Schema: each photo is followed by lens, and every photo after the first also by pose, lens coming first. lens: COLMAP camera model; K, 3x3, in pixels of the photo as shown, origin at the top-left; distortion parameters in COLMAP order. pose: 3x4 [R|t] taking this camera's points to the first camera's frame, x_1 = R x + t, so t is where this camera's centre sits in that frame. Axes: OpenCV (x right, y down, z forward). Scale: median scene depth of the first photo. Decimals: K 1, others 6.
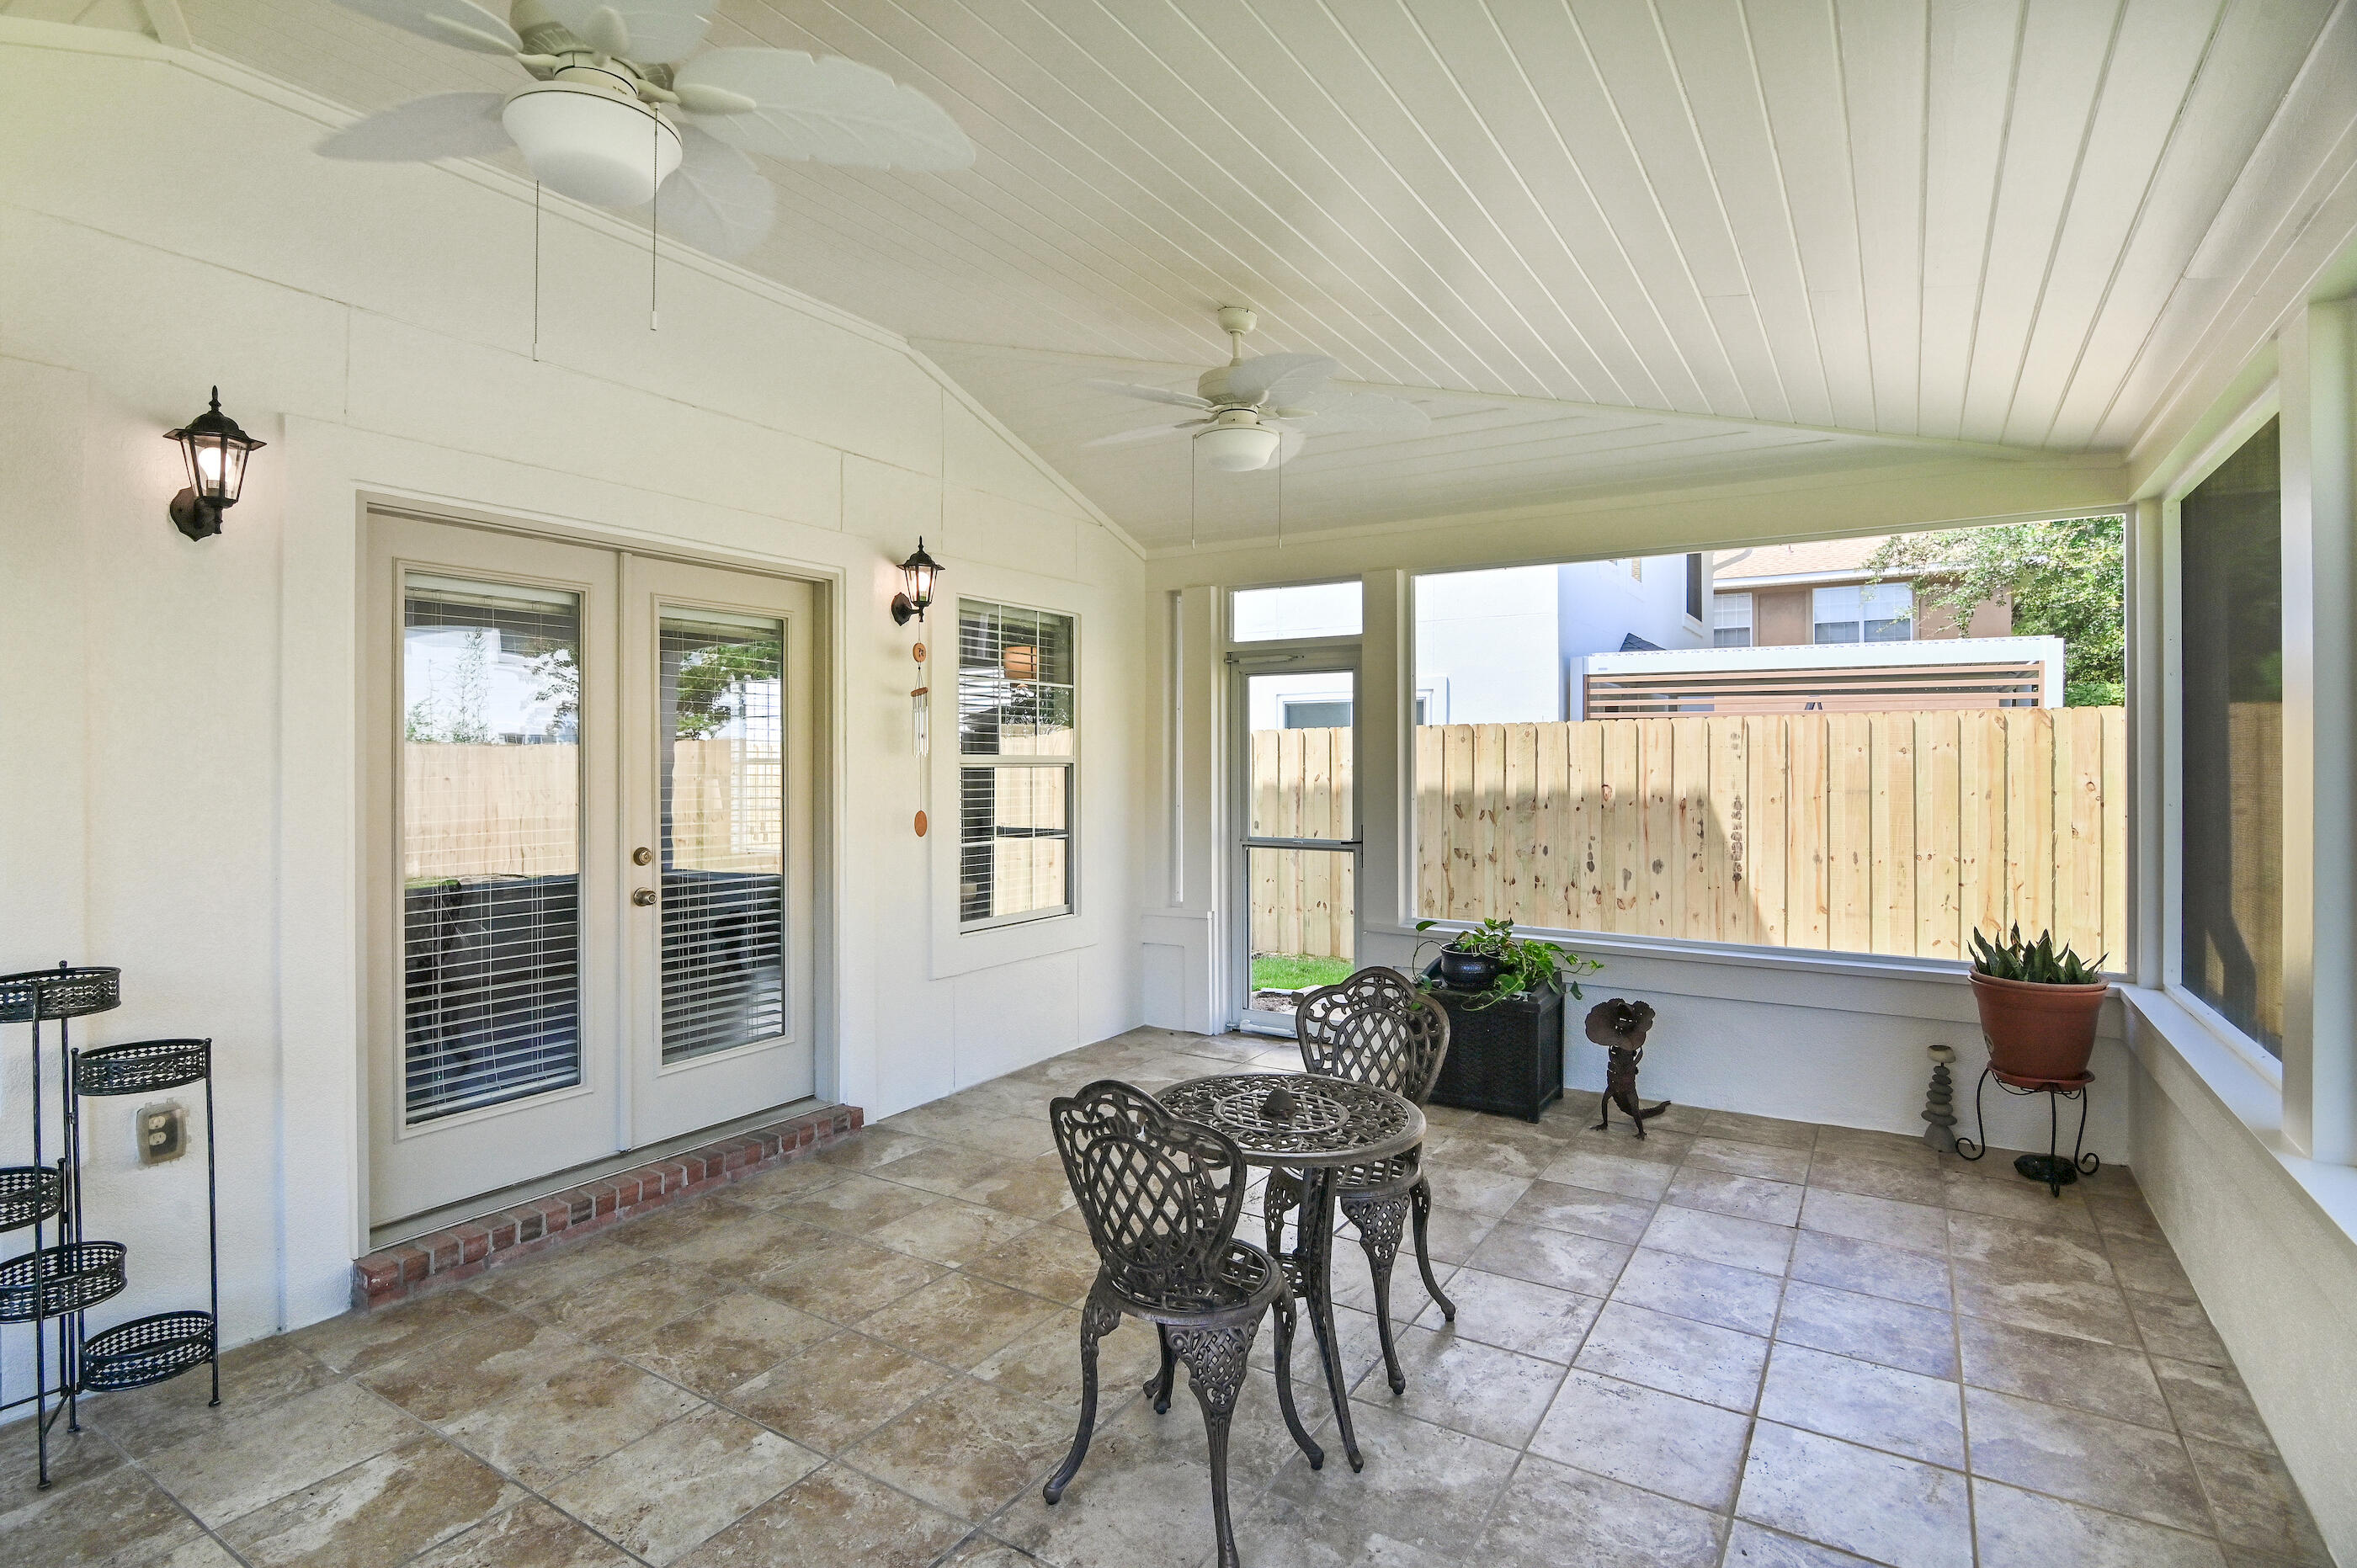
lens RADIAL K [[1161.3, 0, 1201.2], [0, 1161.3, 778.4], [0, 0, 1]] dist [0.018028, 0.000380]
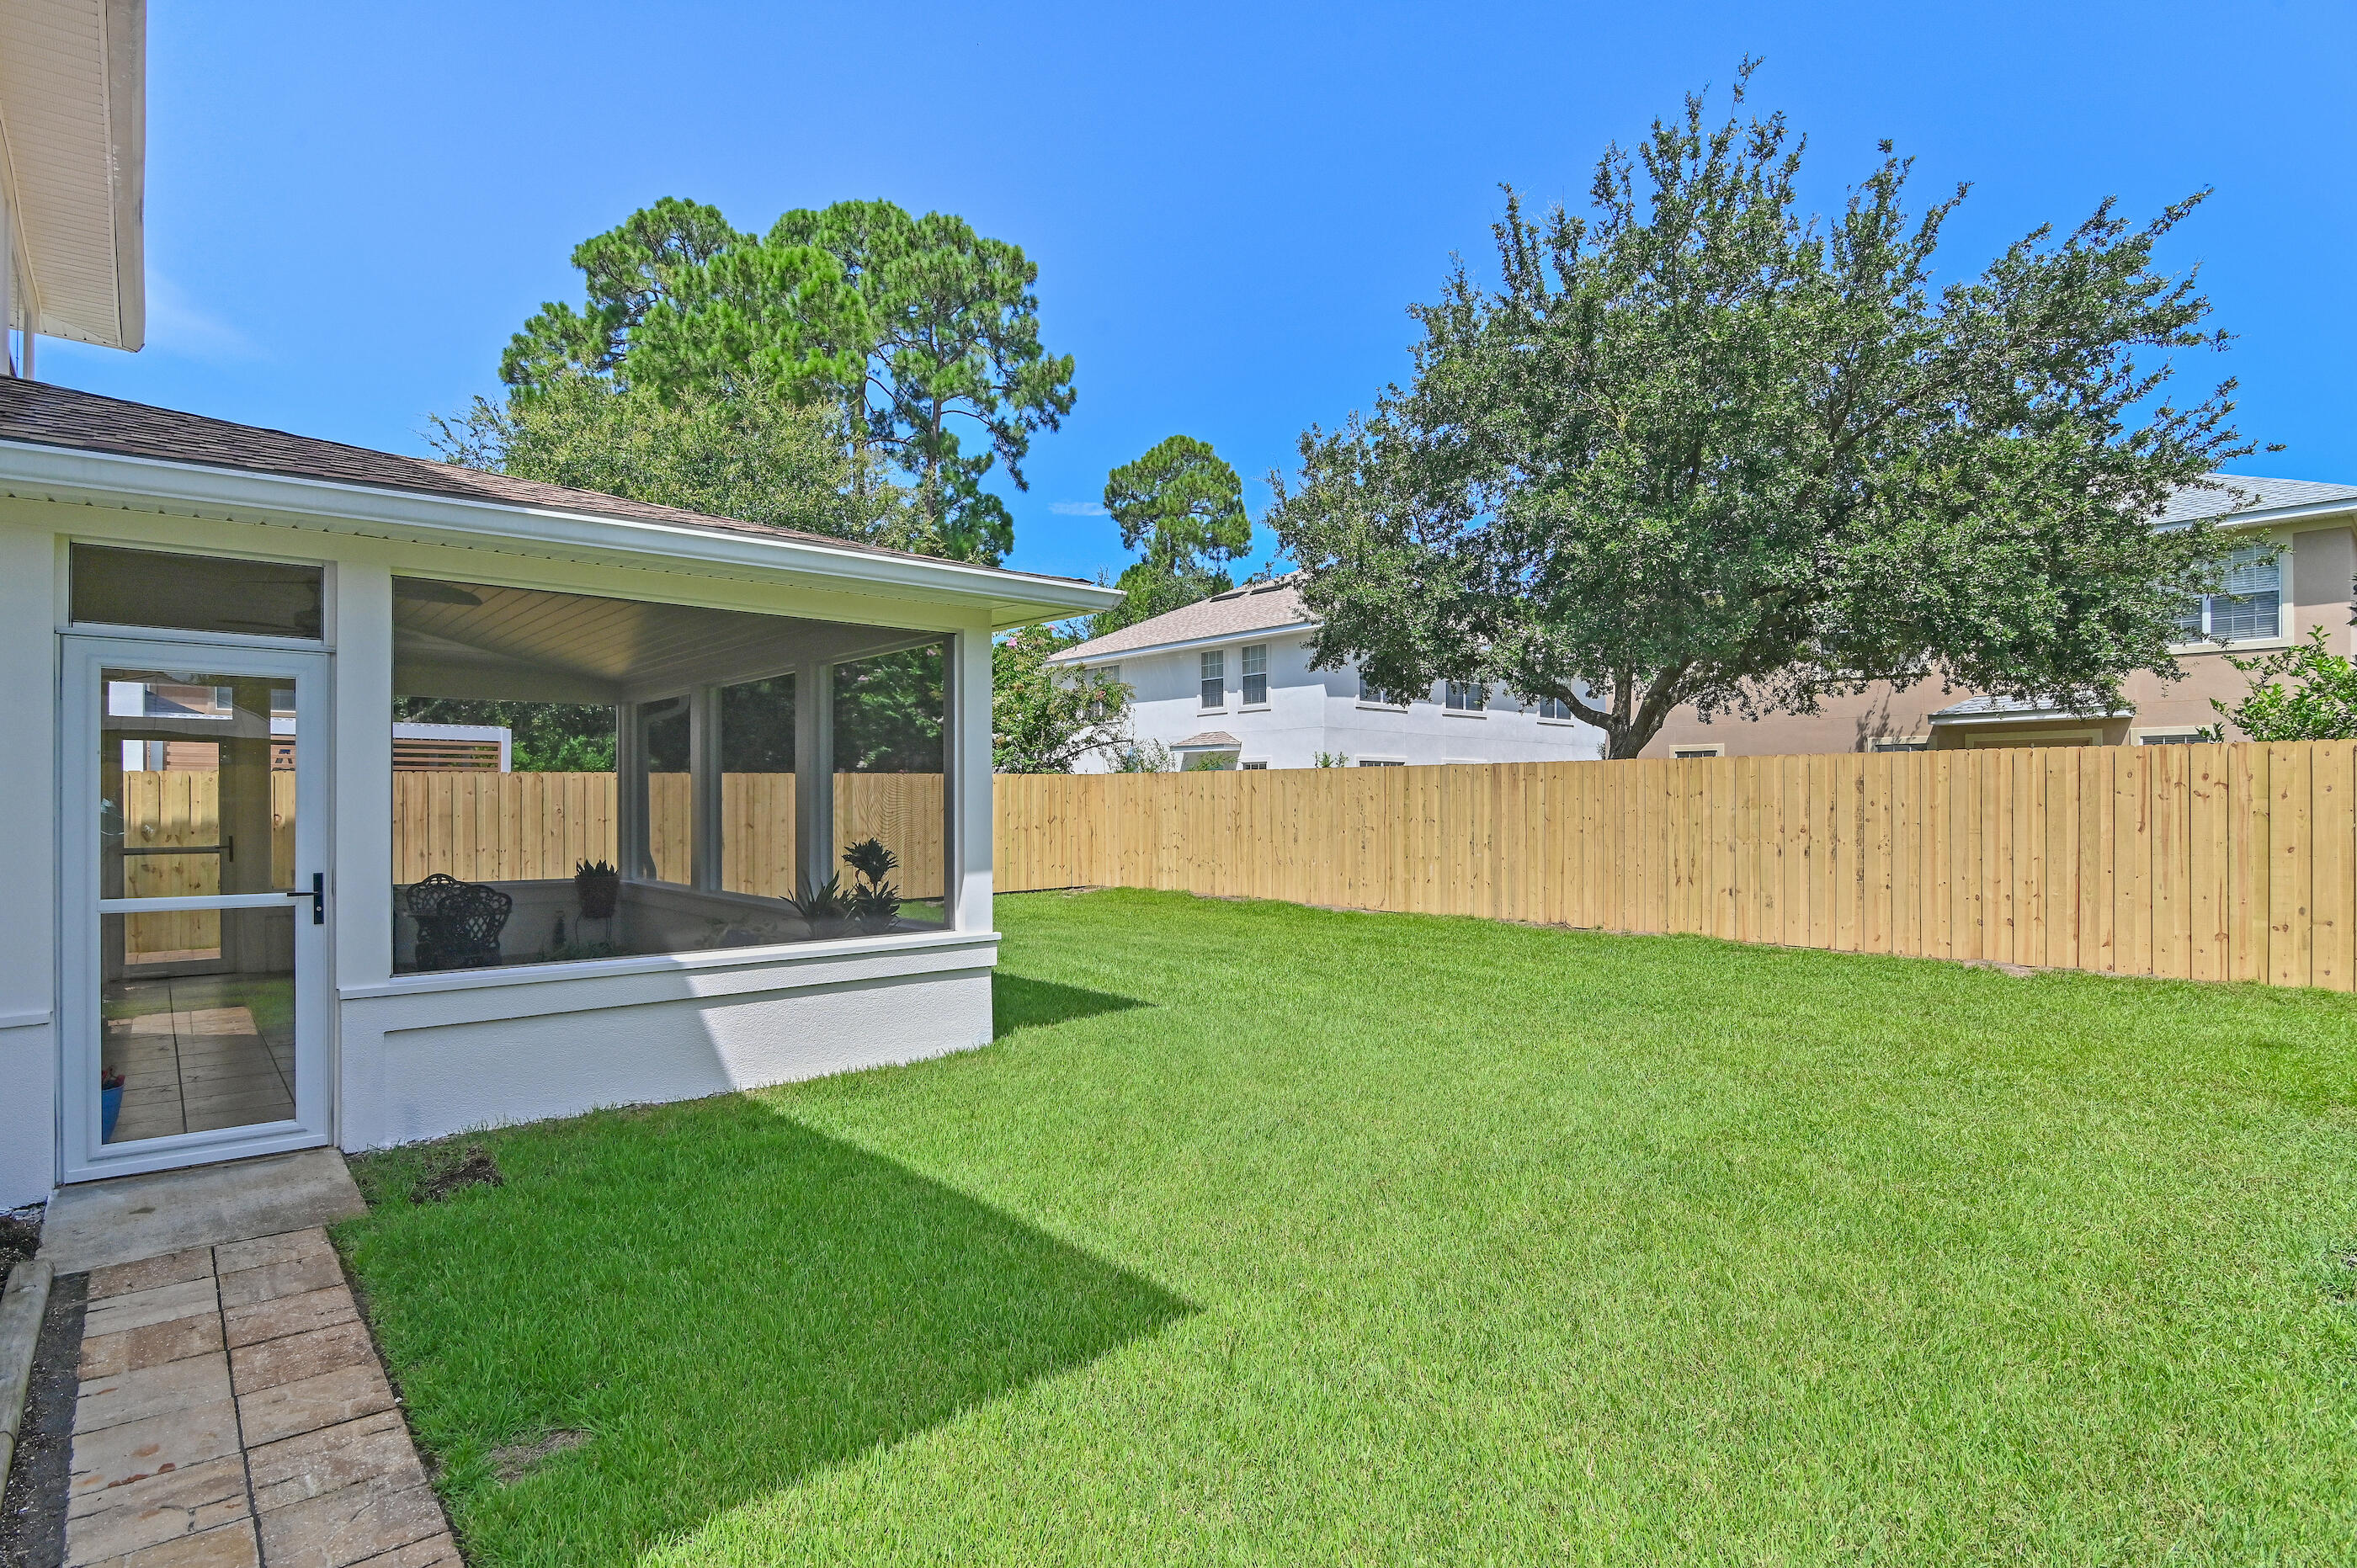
lens RADIAL K [[1161.3, 0, 1201.2], [0, 1161.3, 778.4], [0, 0, 1]] dist [0.018028, 0.000380]
pose [[0.288362, 0.016549, 0.957379, -1.620536], [0.016080, 0.999626, -0.022122, 0.024672], [-0.957387, 0.021774, 0.287988, -1.230497]]
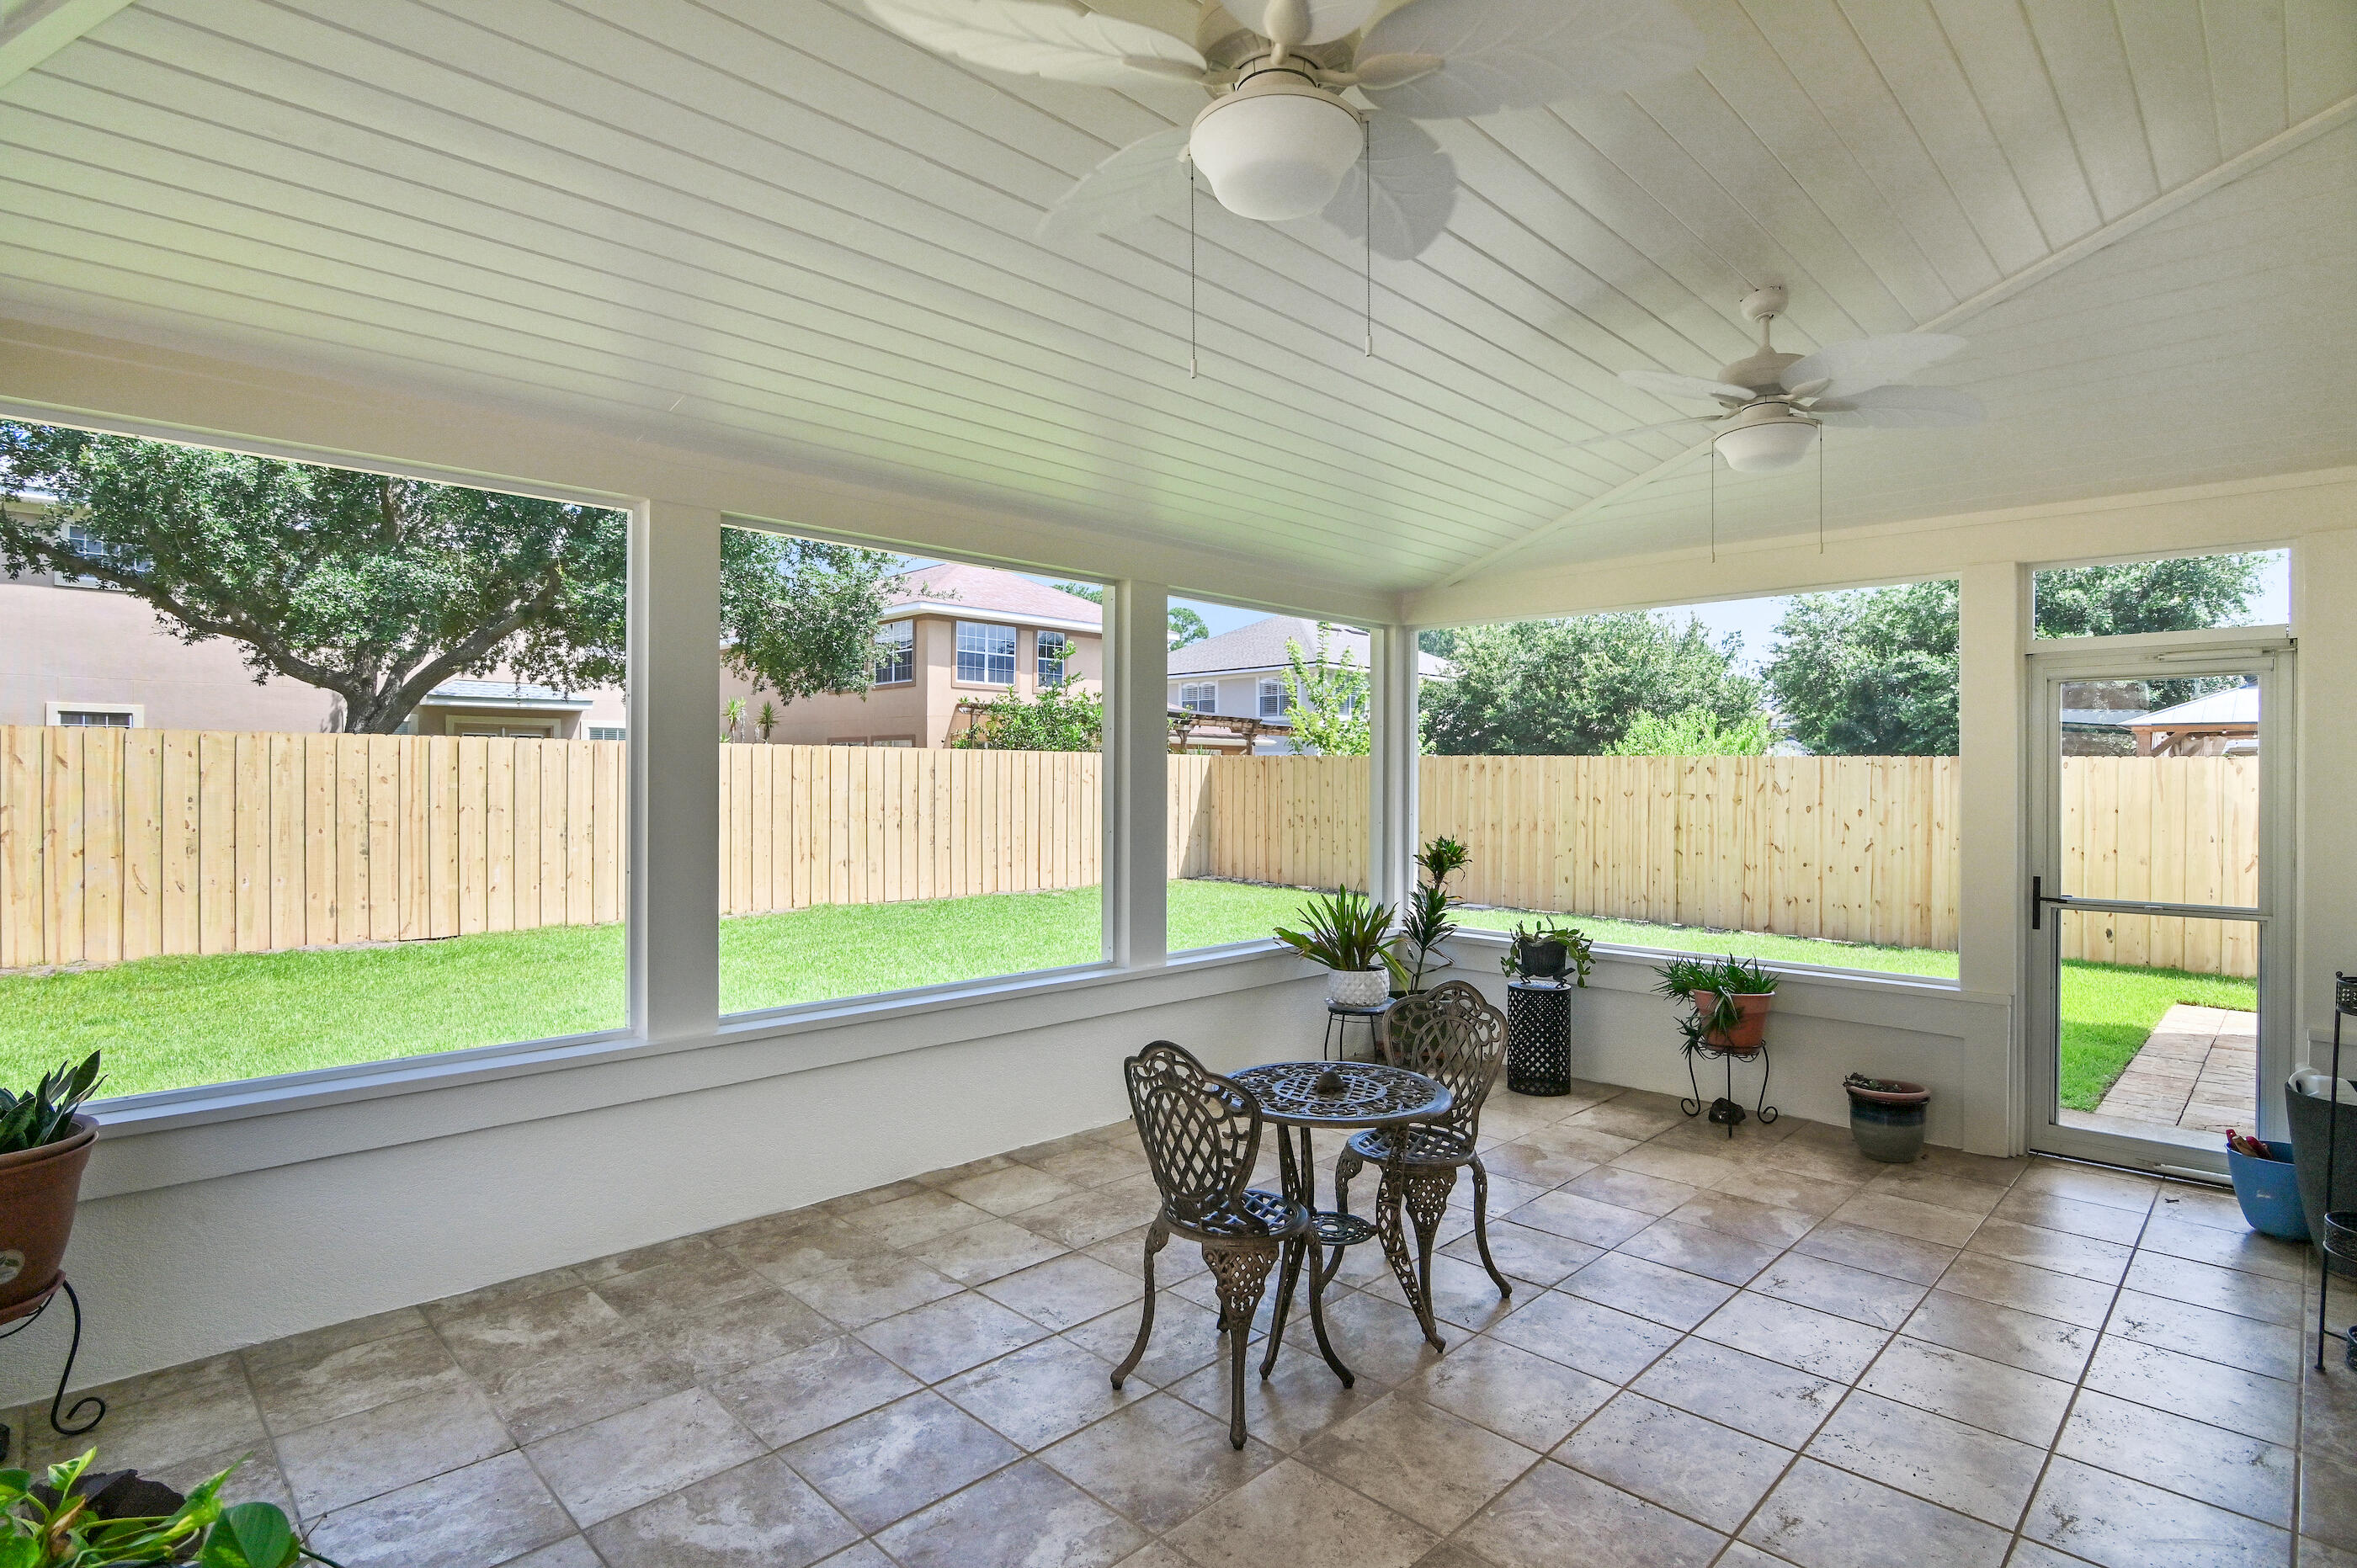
lens RADIAL K [[1161.3, 0, 1201.2], [0, 1161.3, 778.4], [0, 0, 1]] dist [0.018028, 0.000380]
pose [[-0.974688, -0.007450, 0.223446, -0.050932], [-0.005814, 0.999951, 0.007980, -0.029746], [-0.223495, 0.006479, -0.974684, 1.636503]]
